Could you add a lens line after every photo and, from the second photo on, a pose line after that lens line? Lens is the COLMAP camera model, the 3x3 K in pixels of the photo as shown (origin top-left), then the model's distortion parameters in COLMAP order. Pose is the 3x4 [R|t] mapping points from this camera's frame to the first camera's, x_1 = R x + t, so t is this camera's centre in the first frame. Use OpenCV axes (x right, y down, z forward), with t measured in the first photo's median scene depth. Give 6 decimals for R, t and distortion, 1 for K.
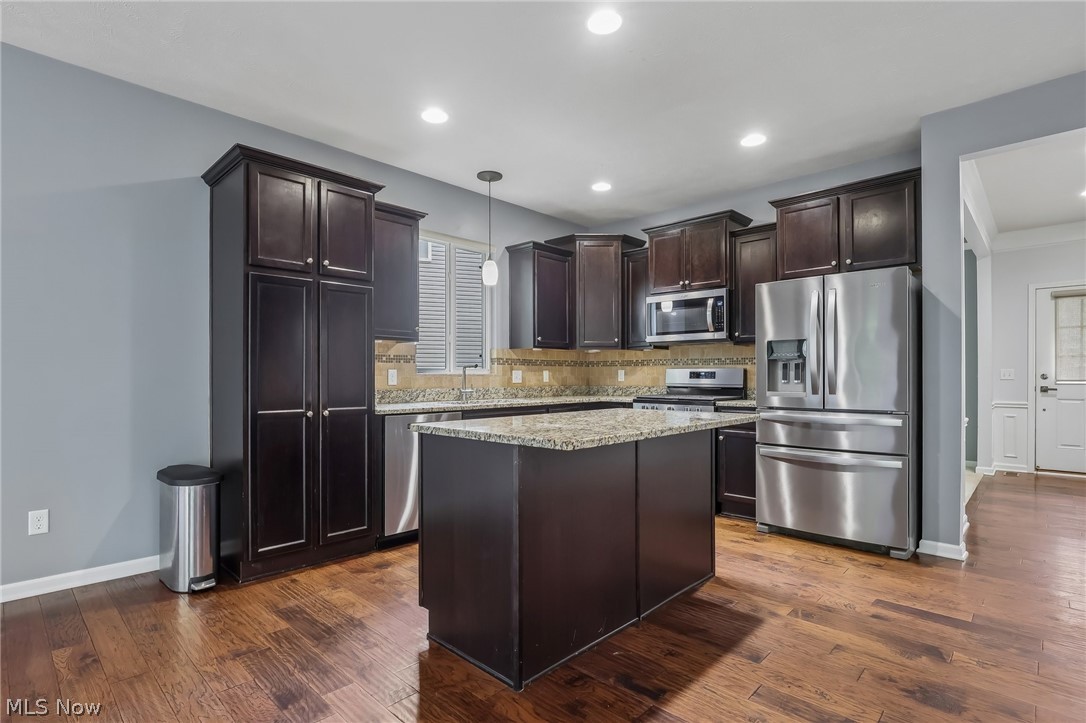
lens RADIAL K [[524.8, 0, 521.9], [0, 524.8, 382.2], [0, 0, 1]] dist [-0.010999, 0.000131]
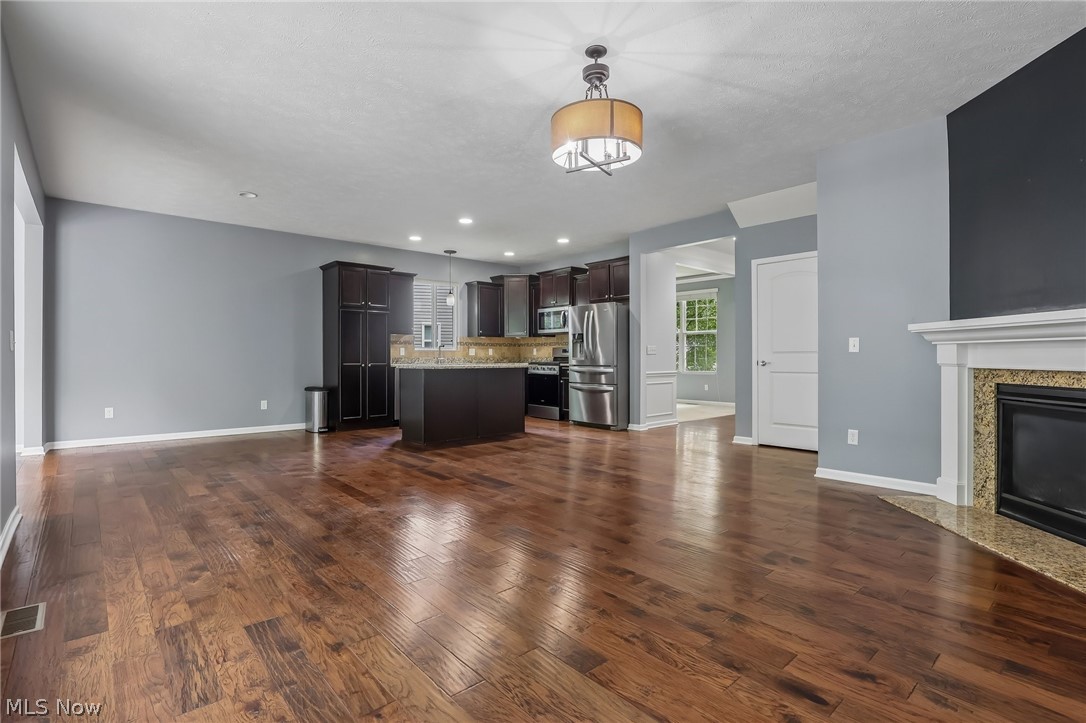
lens RADIAL K [[517.3, 0, 519.5], [0, 517.3, 358.9], [0, 0, 1]] dist [-0.016402, -0.000123]
pose [[0.994667, 0.000455, -0.103135, 0.424230], [-0.001250, 0.999970, -0.007647, 0.034272], [0.103128, 0.007736, 0.994638, -0.984729]]
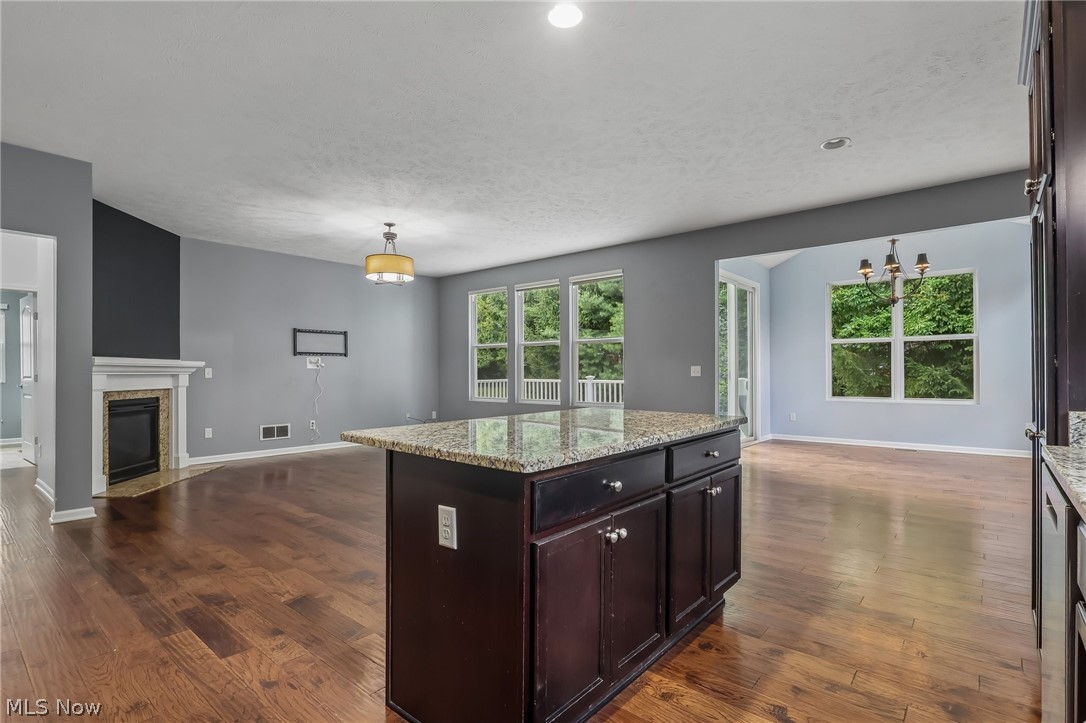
lens RADIAL K [[522.7, 0, 548.2], [0, 522.7, 371.9], [0, 0, 1]] dist [-0.015070, 0.000430]
pose [[-0.995556, 0.004117, -0.094085, 0.169137], [0.003172, 0.999943, 0.010192, -0.010258], [0.094121, 0.009848, -0.995512, 1.136288]]
